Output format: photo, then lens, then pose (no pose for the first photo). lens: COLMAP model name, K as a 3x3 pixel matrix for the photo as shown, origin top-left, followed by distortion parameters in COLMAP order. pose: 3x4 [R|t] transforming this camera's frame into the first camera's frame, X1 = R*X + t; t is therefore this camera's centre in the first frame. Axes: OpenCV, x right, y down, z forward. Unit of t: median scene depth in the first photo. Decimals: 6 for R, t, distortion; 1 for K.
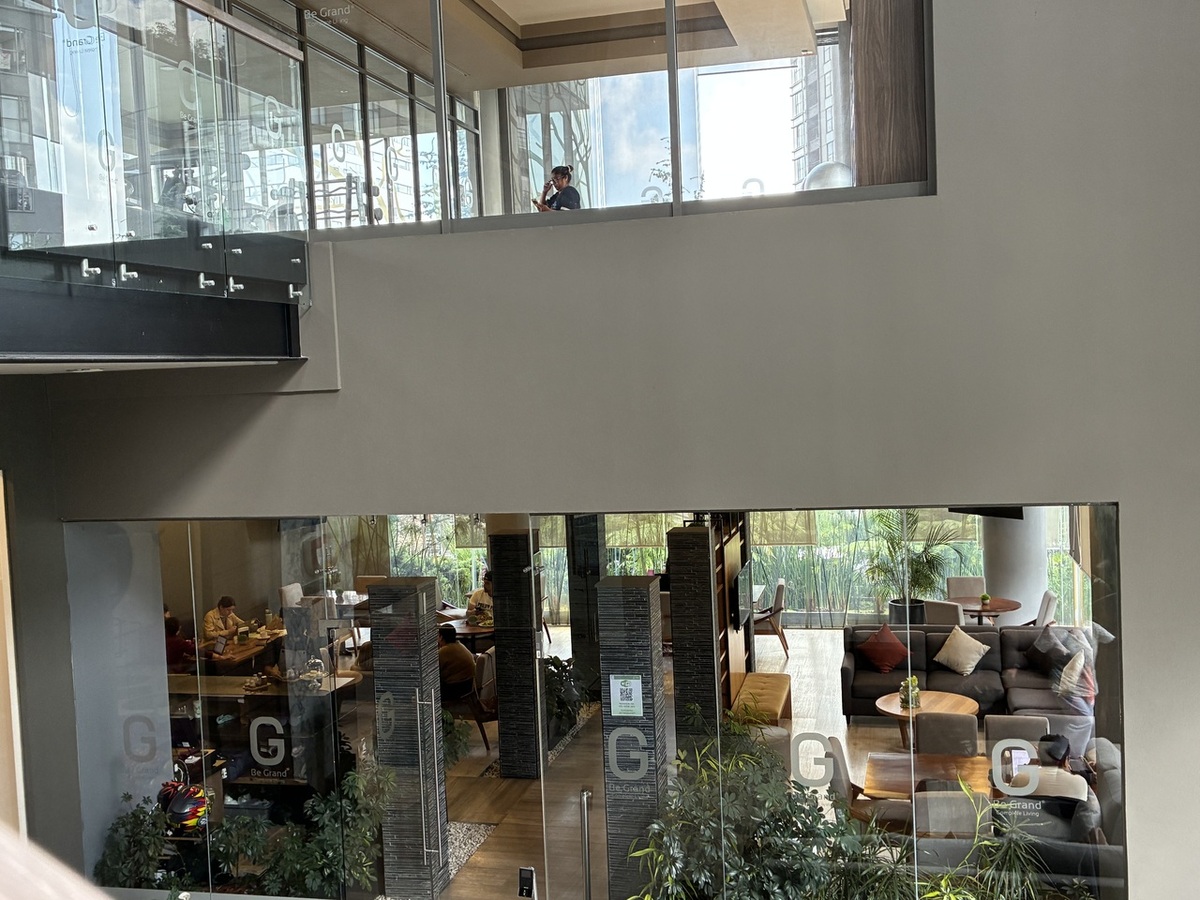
lens RADIAL K [[1211.1, 0, 598.1], [0, 1211.1, 452.0], [0, 0, 1]] dist [-0.006043, 0.000000]
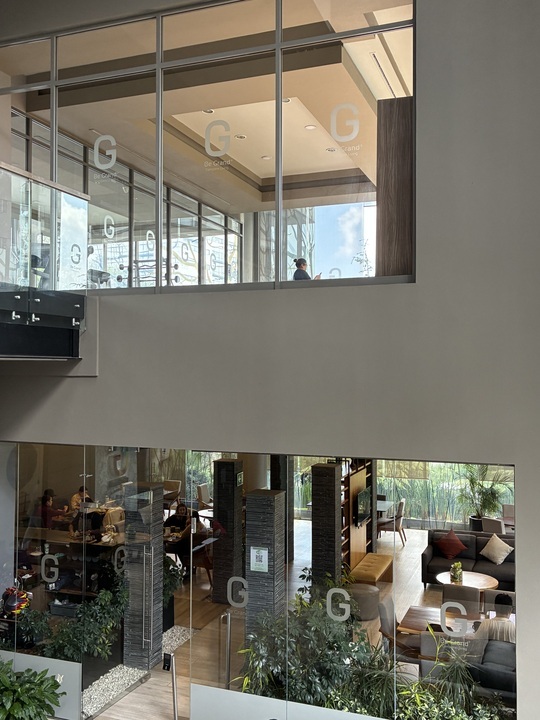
lens RADIAL K [[700.5, 0, 271.0], [0, 700.5, 358.2], [0, 0, 1]] dist [-0.007958, 0.000000]
pose [[0.992111, 0.045415, -0.116843, 0.137176], [-0.054751, 0.995451, -0.077977, -0.008413], [0.112770, 0.083759, 0.990084, -0.017884]]
